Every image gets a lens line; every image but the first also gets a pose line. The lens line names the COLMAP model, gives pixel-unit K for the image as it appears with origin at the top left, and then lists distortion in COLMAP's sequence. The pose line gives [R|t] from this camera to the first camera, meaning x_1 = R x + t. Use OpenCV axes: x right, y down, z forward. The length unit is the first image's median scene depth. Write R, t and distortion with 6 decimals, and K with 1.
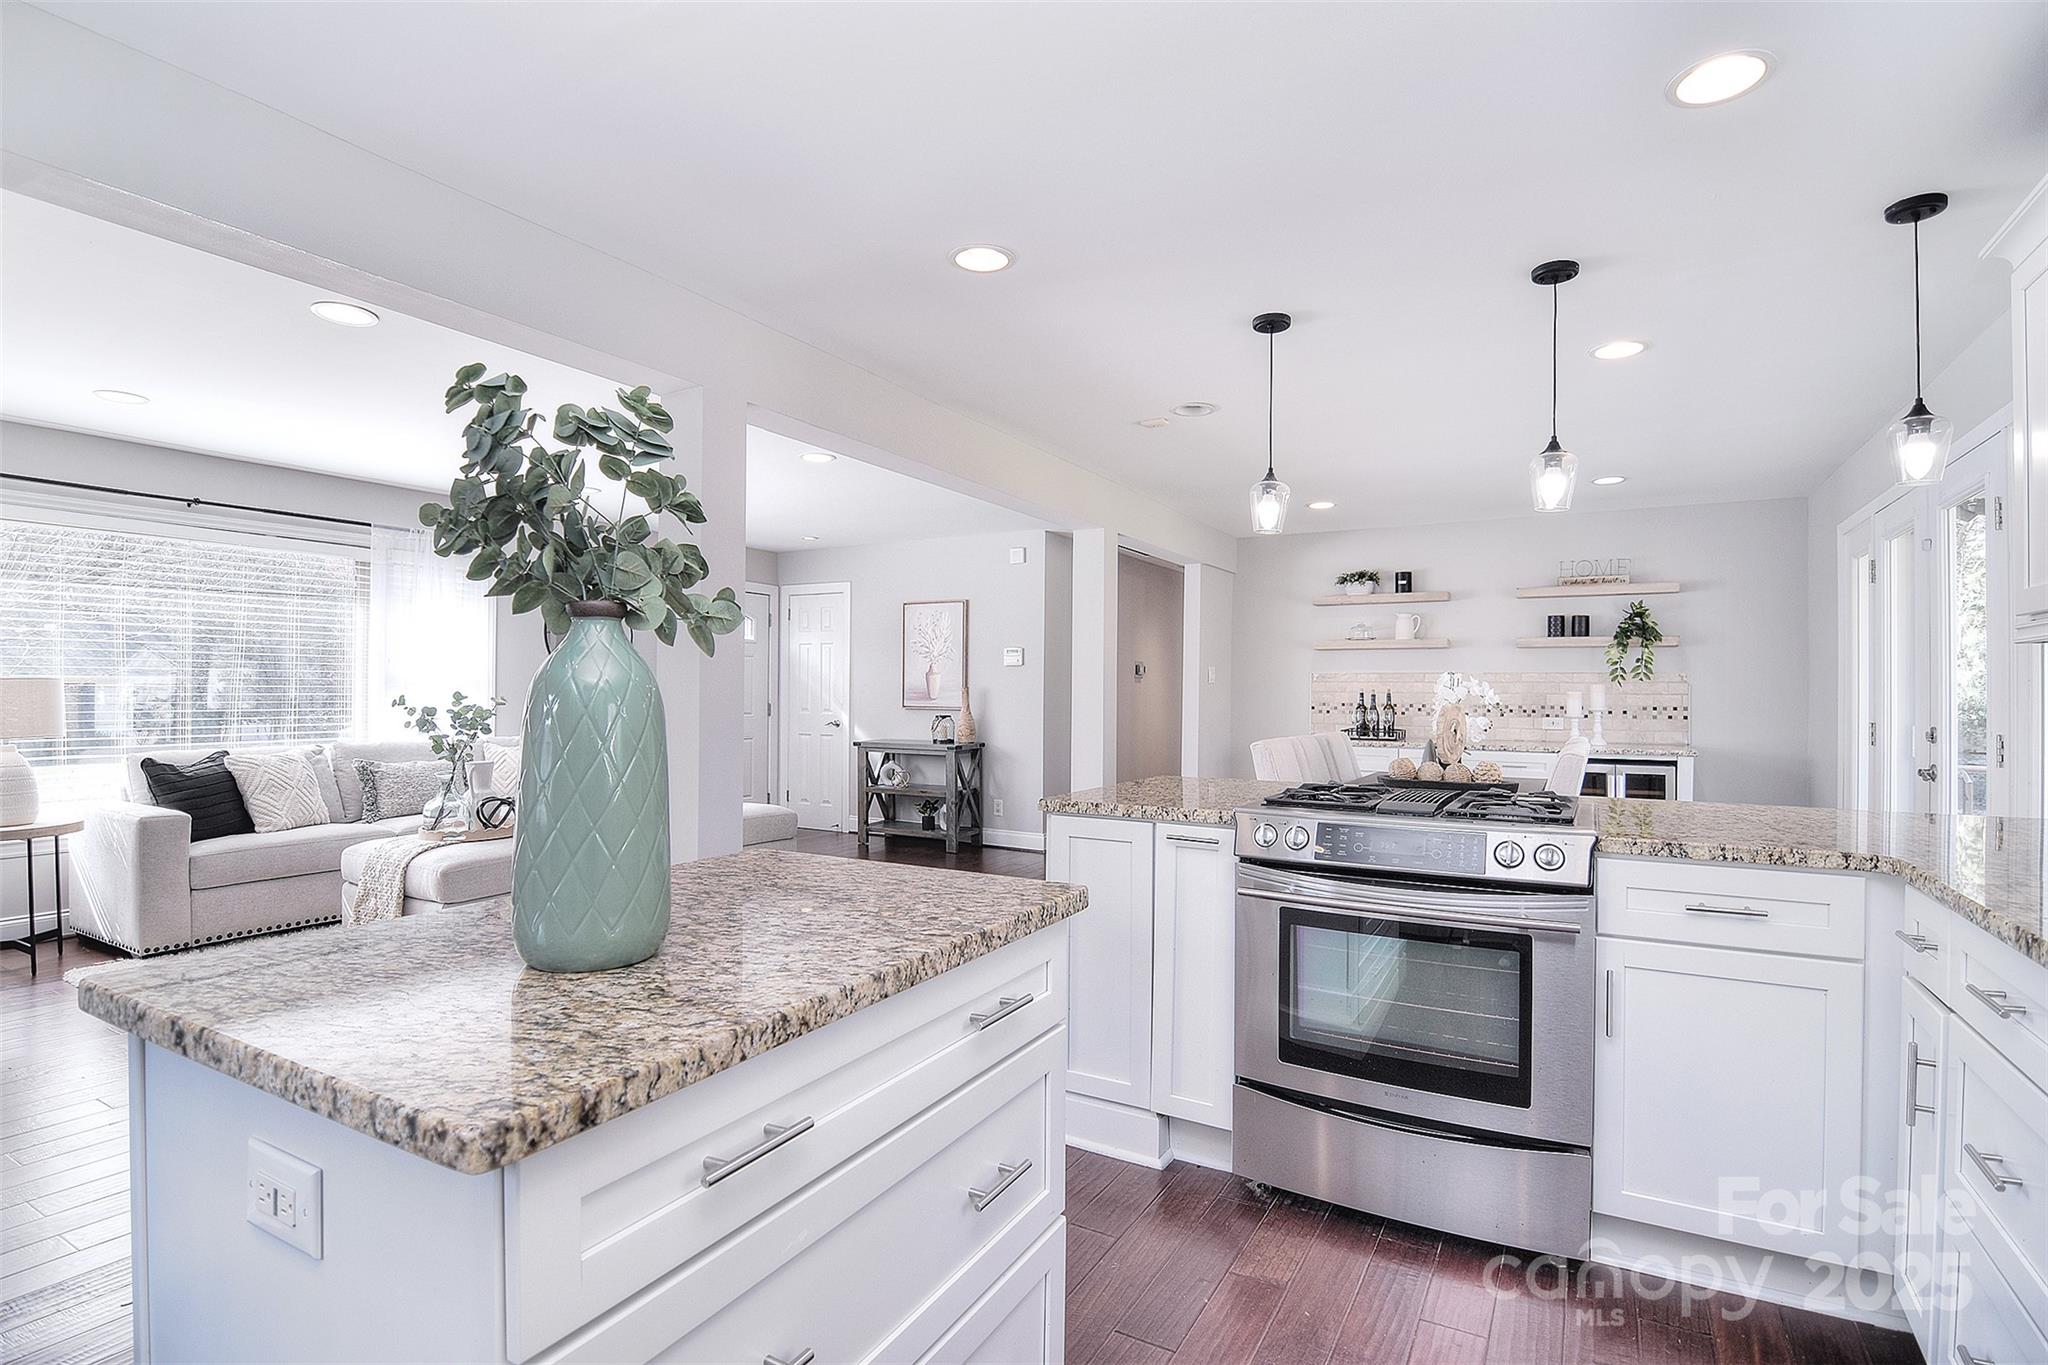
lens RADIAL K [[977.0, 0, 1029.3], [0, 977.0, 684.4], [0, 0, 1]] dist [-0.017503, -0.006206]
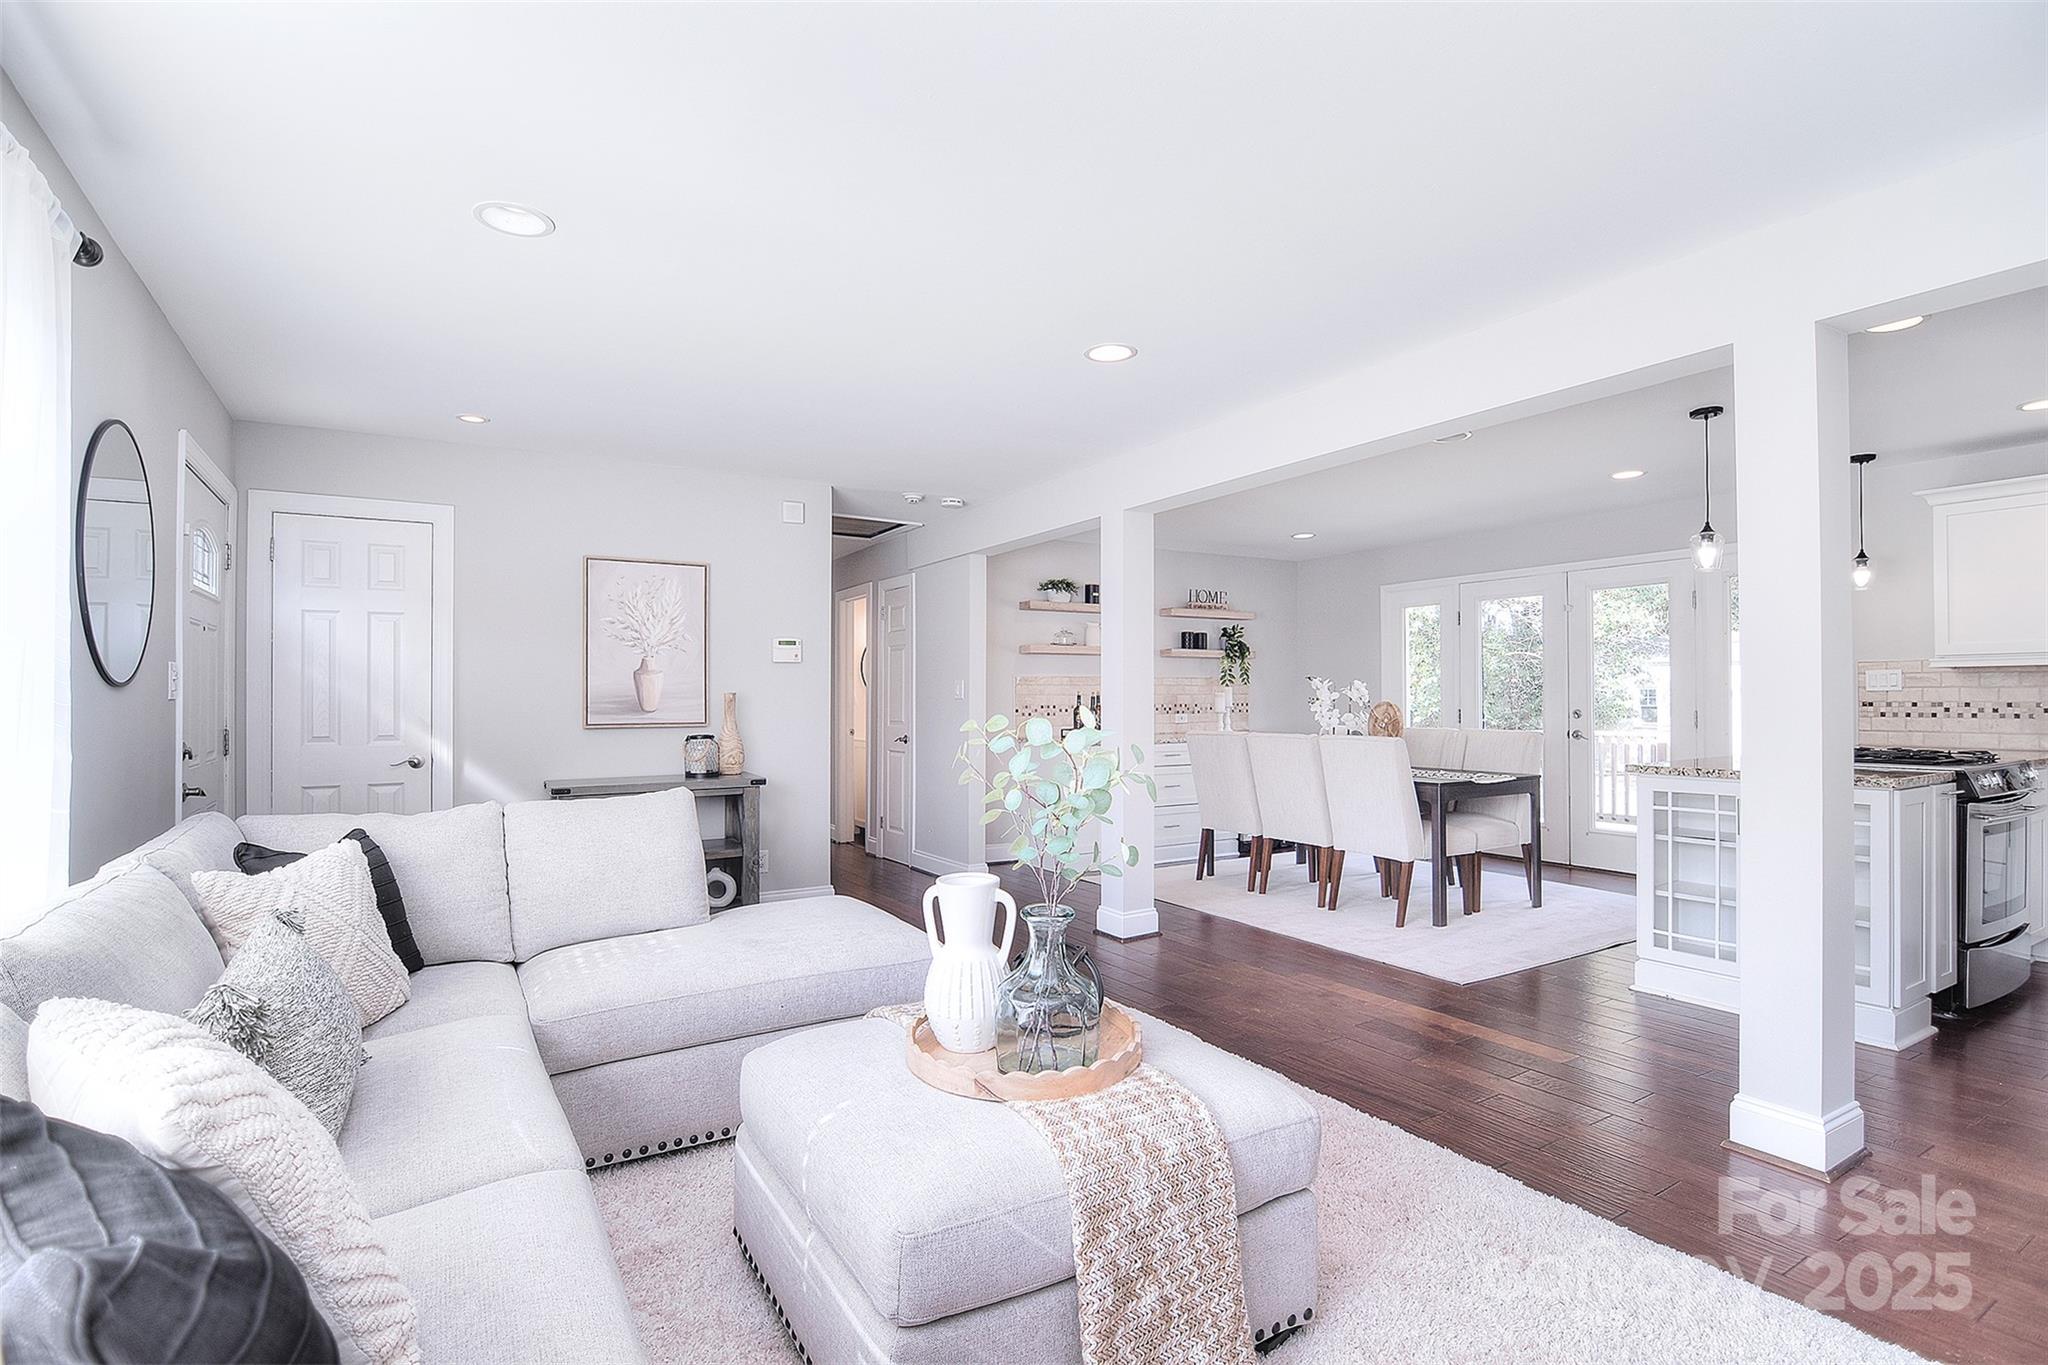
lens RADIAL K [[977.0, 0, 1018.7], [0, 977.0, 681.4], [0, 0, 1]] dist [-0.017503, -0.006206]
pose [[0.486602, 0.003503, 0.873617, -0.632109], [0.003178, 0.999978, -0.005779, -0.000640], [-0.873618, 0.005589, 0.486580, 0.549345]]
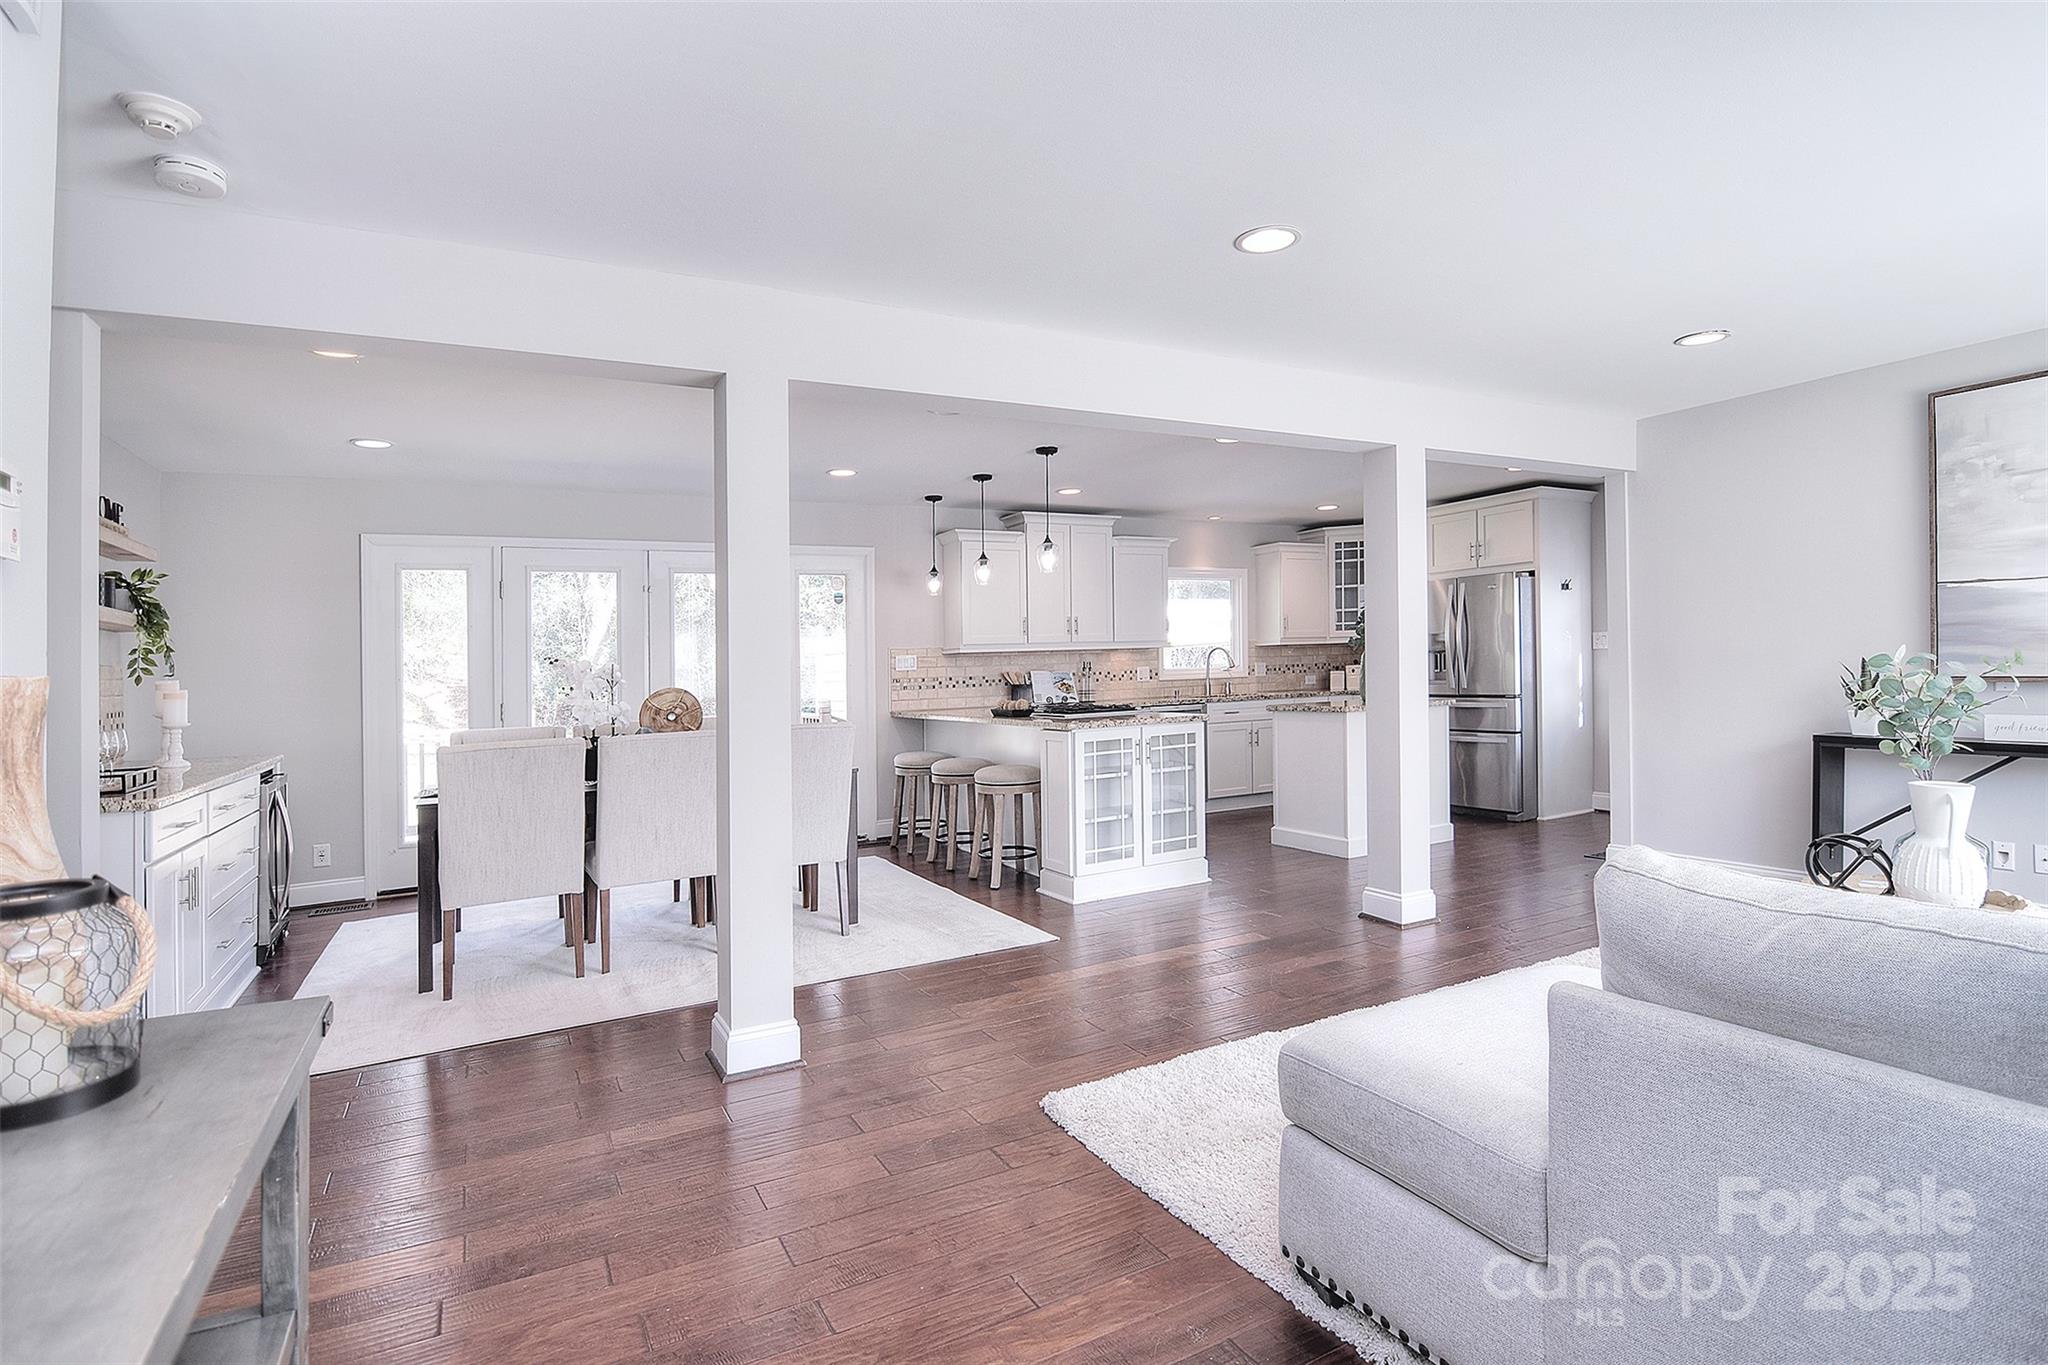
lens RADIAL K [[977.0, 0, 1027.7], [0, 977.0, 673.6], [0, 0, 1]] dist [-0.017503, -0.006206]
pose [[-0.855096, 0.015151, 0.518248, -0.291900], [0.021737, 0.999742, 0.006639, 0.003914], [-0.518014, 0.016943, -0.855204, 1.161715]]
